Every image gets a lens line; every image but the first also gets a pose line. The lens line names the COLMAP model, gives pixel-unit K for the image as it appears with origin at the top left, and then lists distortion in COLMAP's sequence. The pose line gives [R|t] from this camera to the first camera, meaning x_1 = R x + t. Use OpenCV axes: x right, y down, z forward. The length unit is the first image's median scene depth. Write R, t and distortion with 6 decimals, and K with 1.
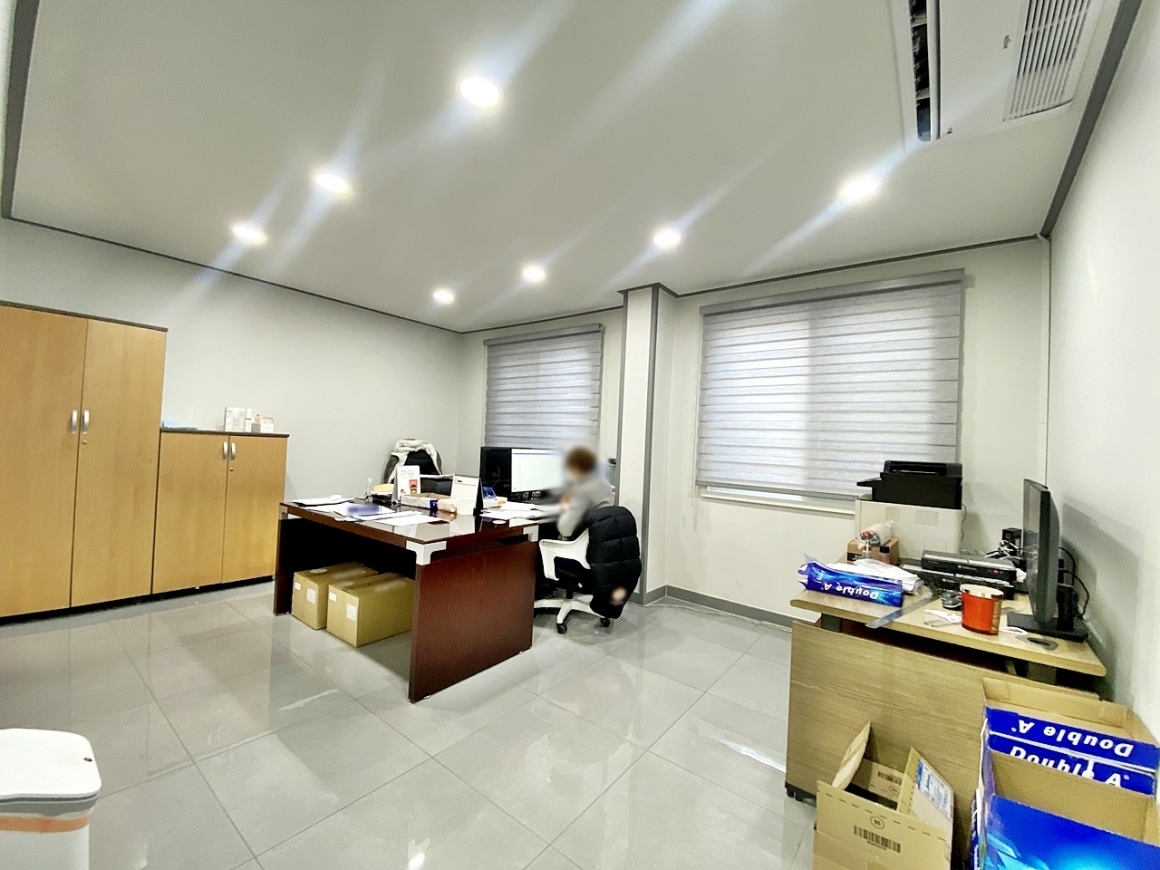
lens RADIAL K [[462.5, 0, 580.0], [0, 462.5, 435.0], [0, 0, 1]] dist [0.023691, -0.022667]
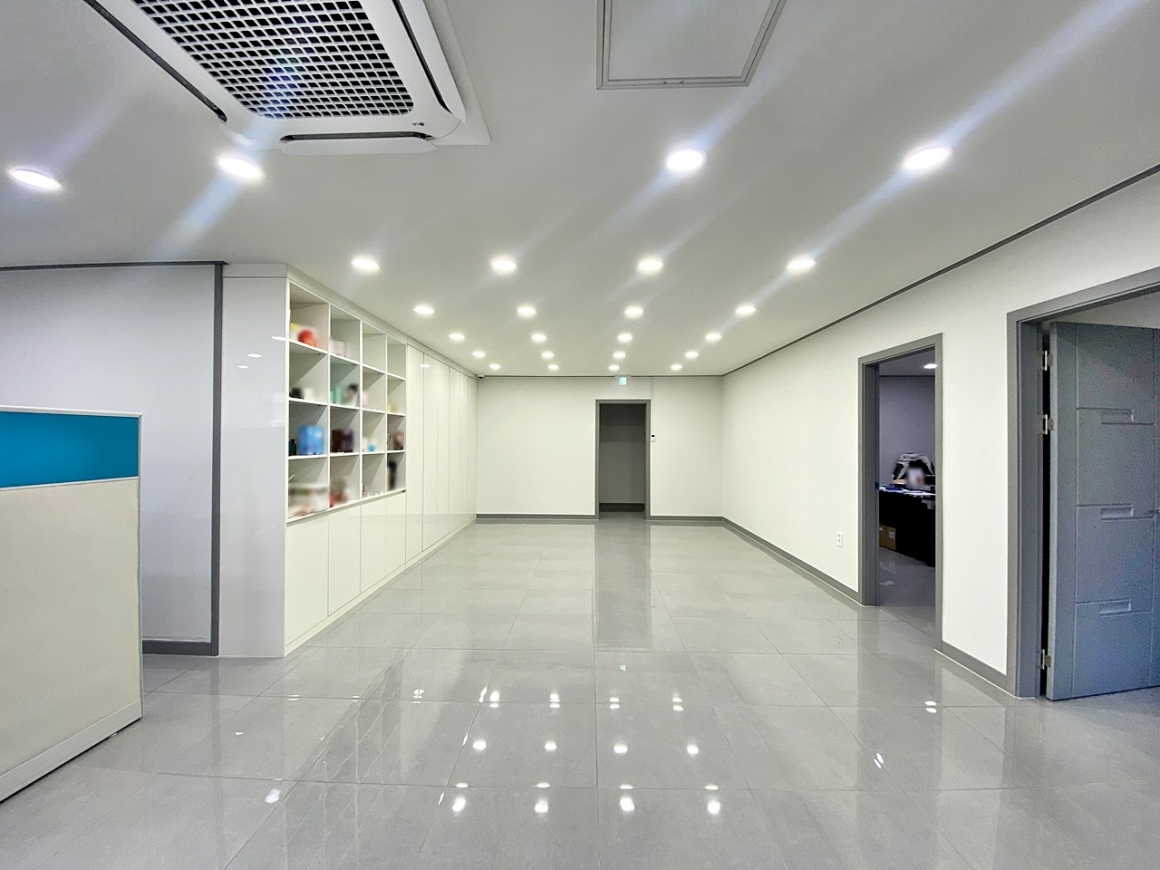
lens RADIAL K [[462.5, 0, 580.0], [0, 462.5, 435.0], [0, 0, 1]] dist [0.023691, -0.022667]
pose [[0.596250, -0.050488, -0.801210, 0.247722], [0.038974, 0.998664, -0.033927, -0.044797], [0.801852, -0.010997, 0.597421, -0.884381]]
